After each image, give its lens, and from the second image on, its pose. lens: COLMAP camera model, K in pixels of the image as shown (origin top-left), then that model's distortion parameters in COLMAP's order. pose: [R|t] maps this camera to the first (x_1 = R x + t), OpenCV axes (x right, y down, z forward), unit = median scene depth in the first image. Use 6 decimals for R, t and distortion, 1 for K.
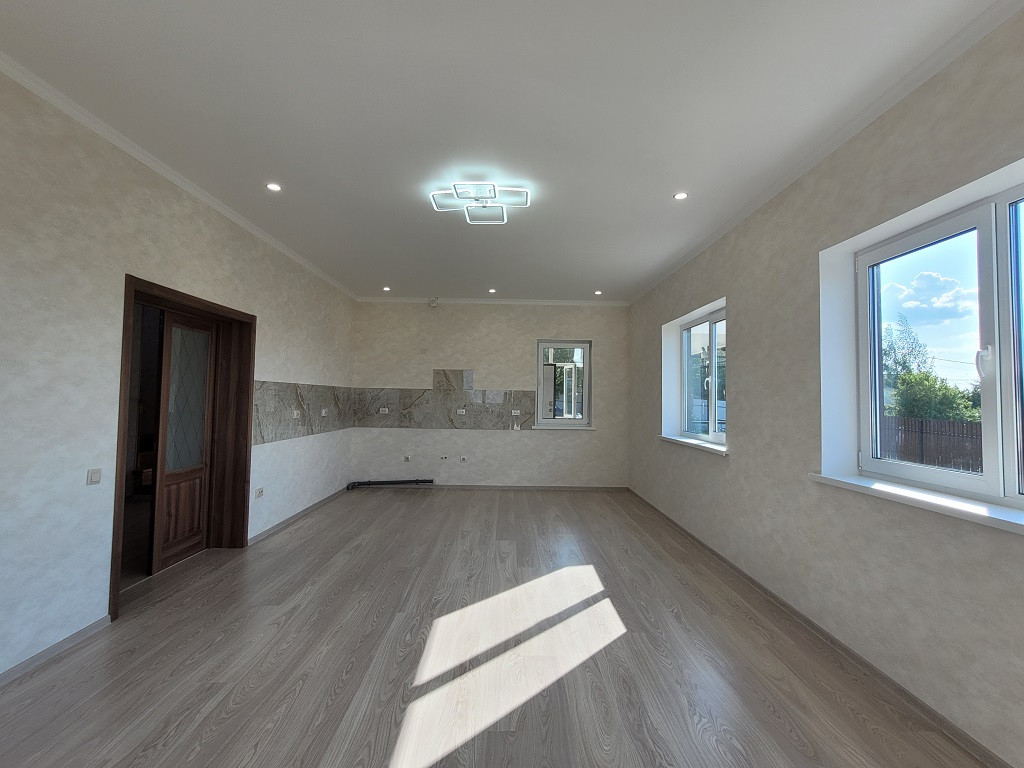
lens RADIAL K [[402.3, 0, 512.4], [0, 402.3, 377.7], [0, 0, 1]] dist [0.001139, 0.000062]
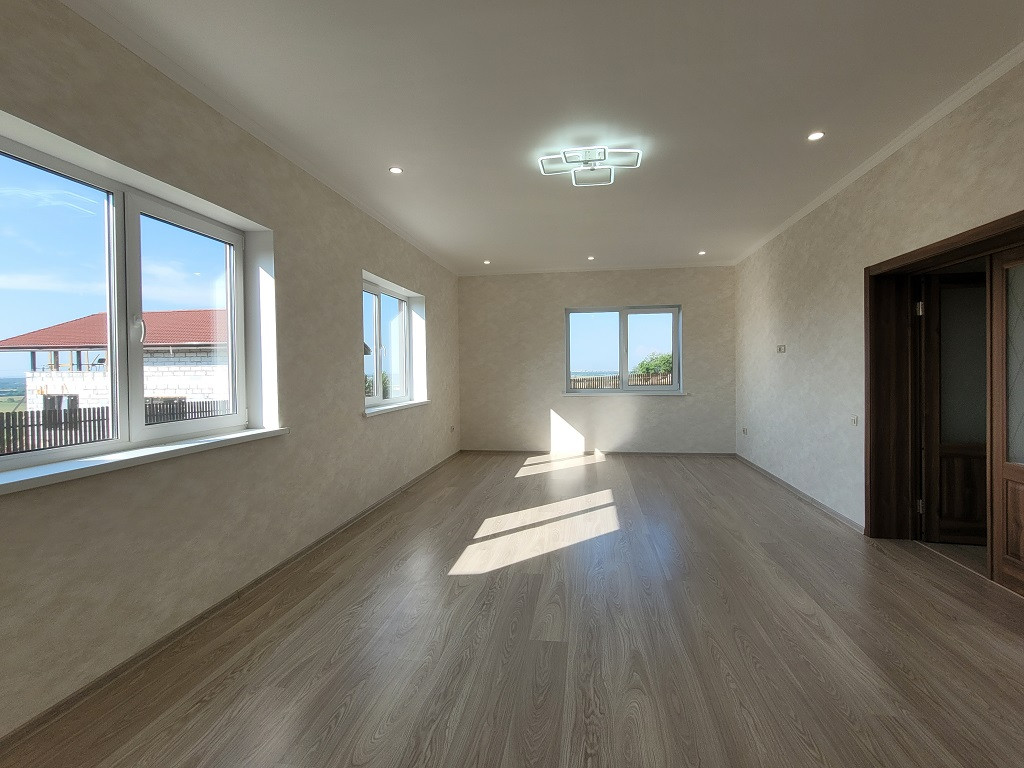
lens RADIAL K [[402.3, 0, 512.4], [0, 402.3, 377.7], [0, 0, 1]] dist [0.001139, 0.000062]
pose [[-0.979183, -0.009546, 0.202754, -0.093749], [-0.015379, 0.999511, -0.027213, 0.110323], [-0.202396, -0.029765, -0.978851, 1.965654]]
